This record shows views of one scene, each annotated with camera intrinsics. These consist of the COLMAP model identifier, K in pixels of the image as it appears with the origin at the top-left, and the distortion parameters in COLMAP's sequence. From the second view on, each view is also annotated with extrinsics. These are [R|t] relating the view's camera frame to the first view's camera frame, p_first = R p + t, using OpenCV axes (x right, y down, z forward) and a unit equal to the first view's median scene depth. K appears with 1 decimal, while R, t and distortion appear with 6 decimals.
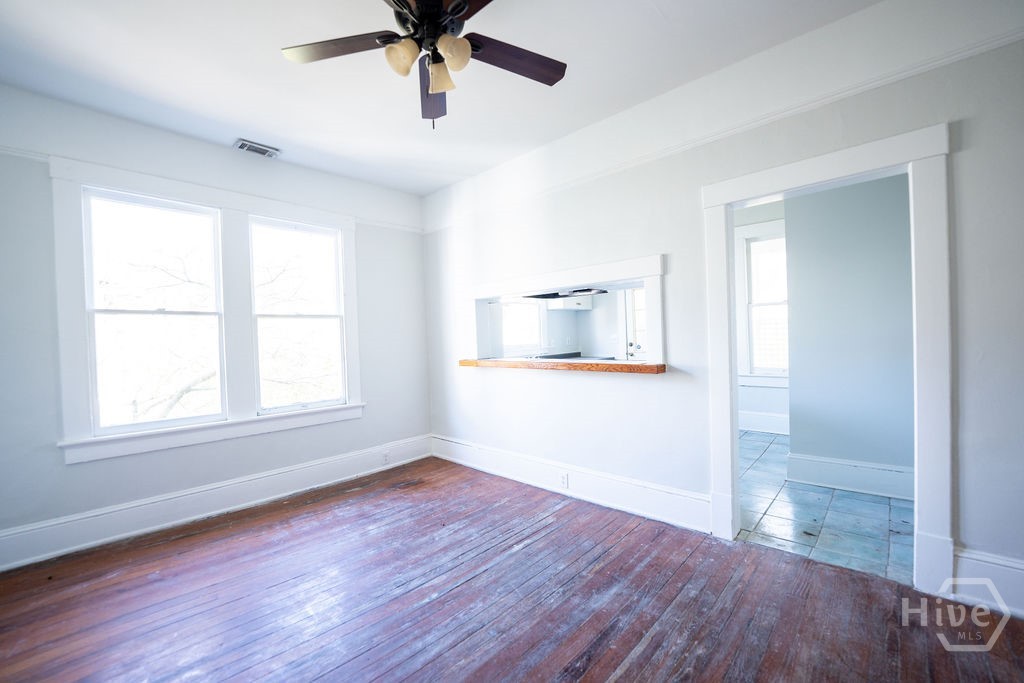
lens RADIAL K [[413.3, 0, 507.3], [0, 413.3, 348.1], [0, 0, 1]] dist [-0.020264, 0.000628]
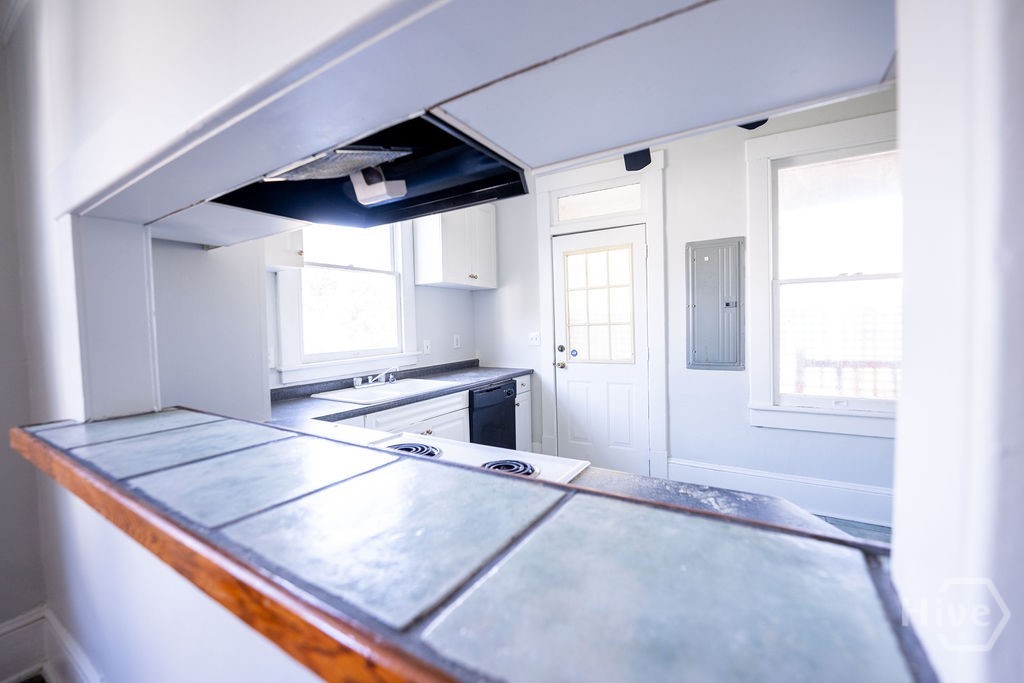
lens RADIAL K [[413.3, 0, 507.2], [0, 413.3, 343.5], [0, 0, 1]] dist [-0.020264, 0.000628]
pose [[0.978496, 0.002426, 0.206251, 0.166174], [-0.004574, 0.999940, 0.009936, -0.034657], [-0.206214, -0.010665, 0.978449, 0.711685]]
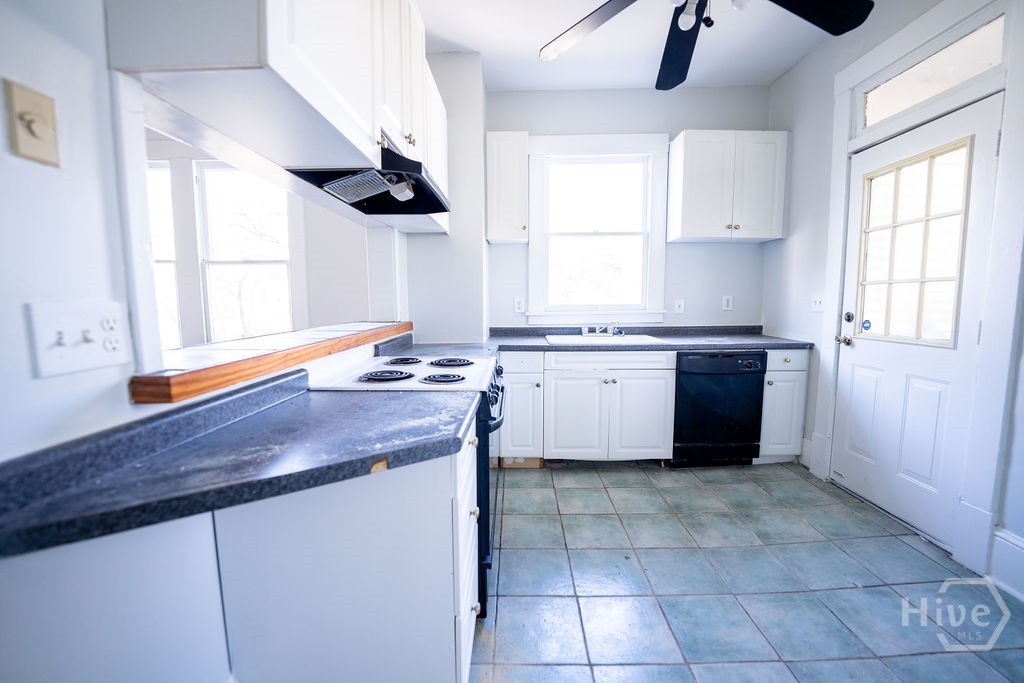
lens RADIAL K [[413.3, 0, 512.2], [0, 413.3, 340.0], [0, 0, 1]] dist [-0.020264, 0.000628]
pose [[0.682453, 0.108238, -0.722871, 0.594135], [-0.040655, 0.993065, 0.110313, -0.028156], [0.729798, -0.045895, 0.682121, 0.773808]]
